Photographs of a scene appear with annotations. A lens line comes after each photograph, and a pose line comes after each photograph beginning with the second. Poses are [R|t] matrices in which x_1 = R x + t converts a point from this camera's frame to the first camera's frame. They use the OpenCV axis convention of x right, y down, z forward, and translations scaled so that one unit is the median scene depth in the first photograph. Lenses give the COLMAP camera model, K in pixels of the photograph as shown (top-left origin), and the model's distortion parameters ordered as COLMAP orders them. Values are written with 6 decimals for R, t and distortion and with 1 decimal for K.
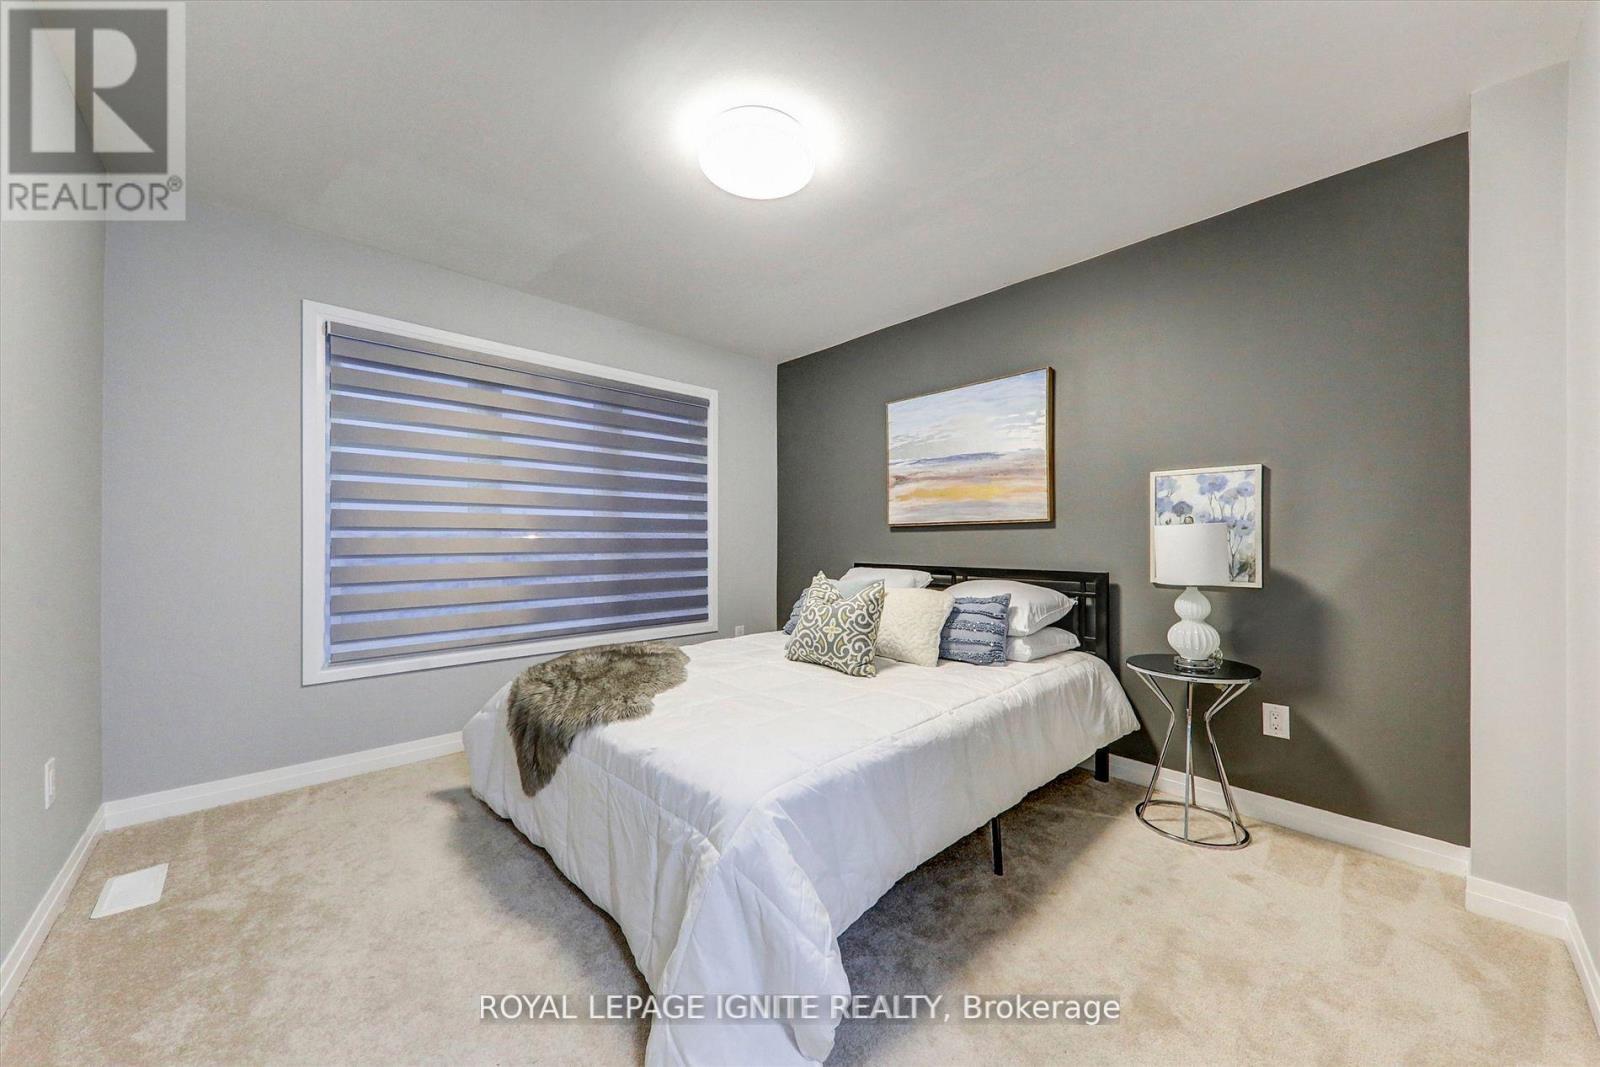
lens RADIAL K [[569.7, 0, 797.1], [0, 569.7, 538.8], [0, 0, 1]] dist [0.002431, -0.000008]
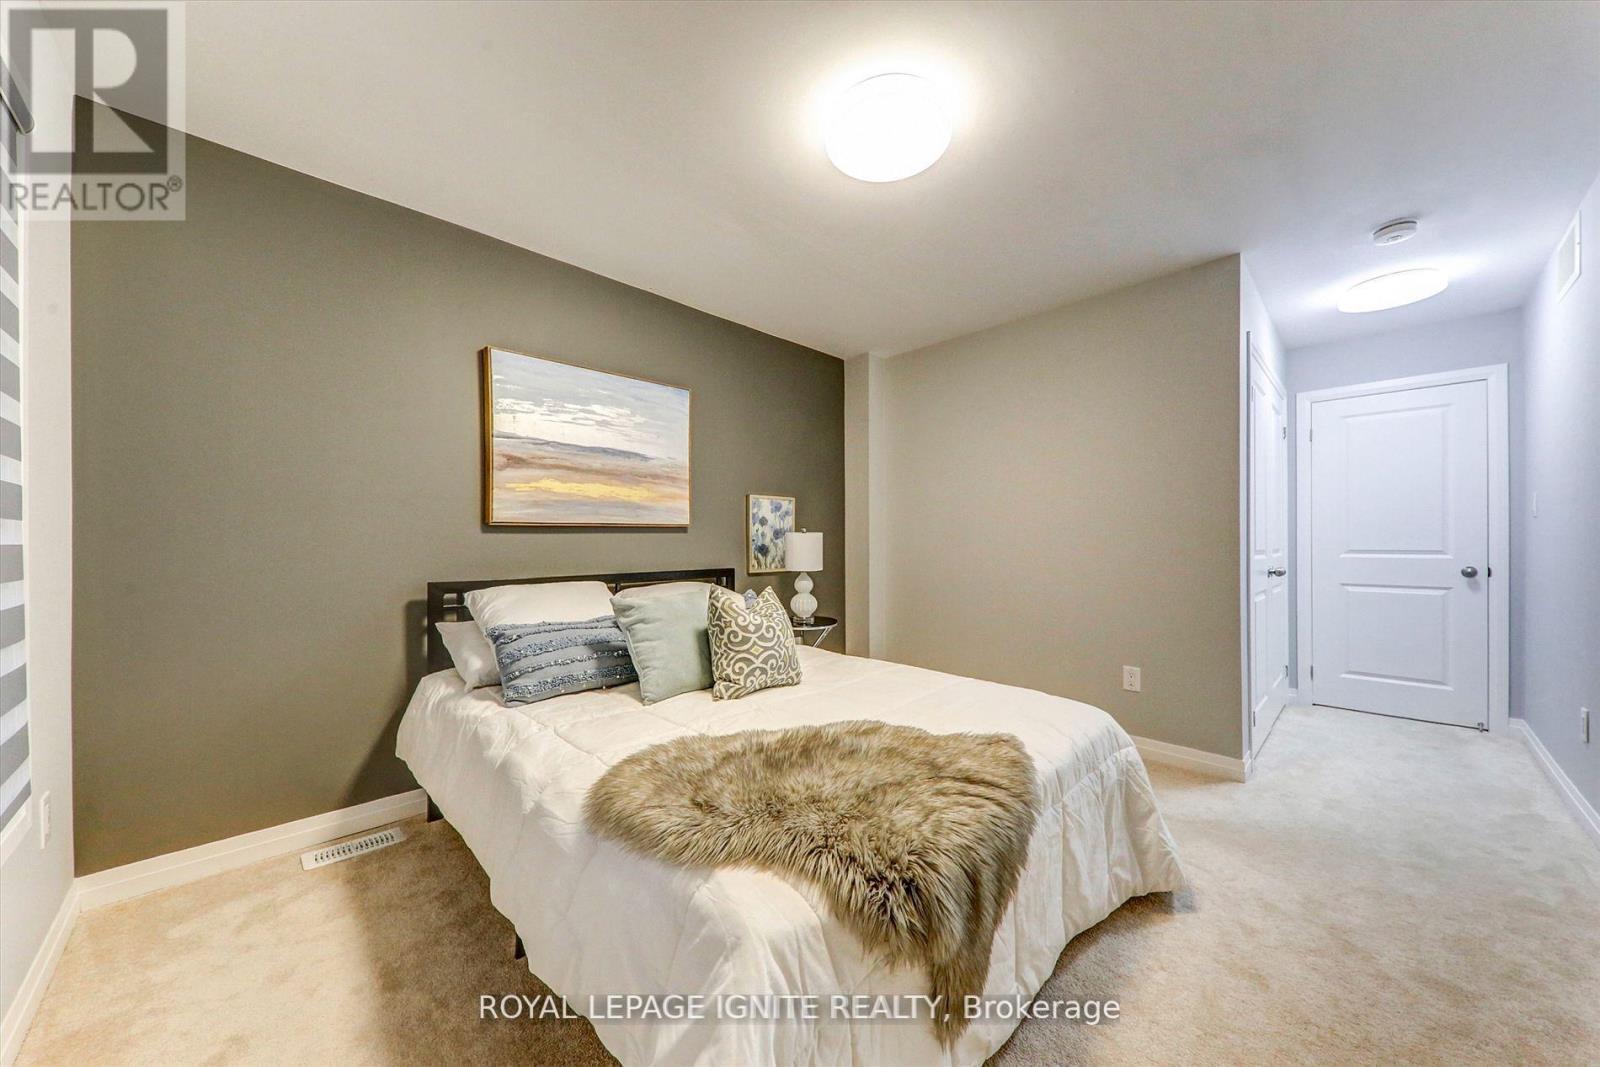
lens RADIAL K [[569.7, 0, 797.5], [0, 569.7, 537.9], [0, 0, 1]] dist [0.002431, -0.000008]
pose [[-0.030516, 0.003089, 0.999530, -0.809735], [-0.001840, 0.999993, -0.003147, -0.005773], [-0.999533, -0.001935, -0.030510, 0.955559]]
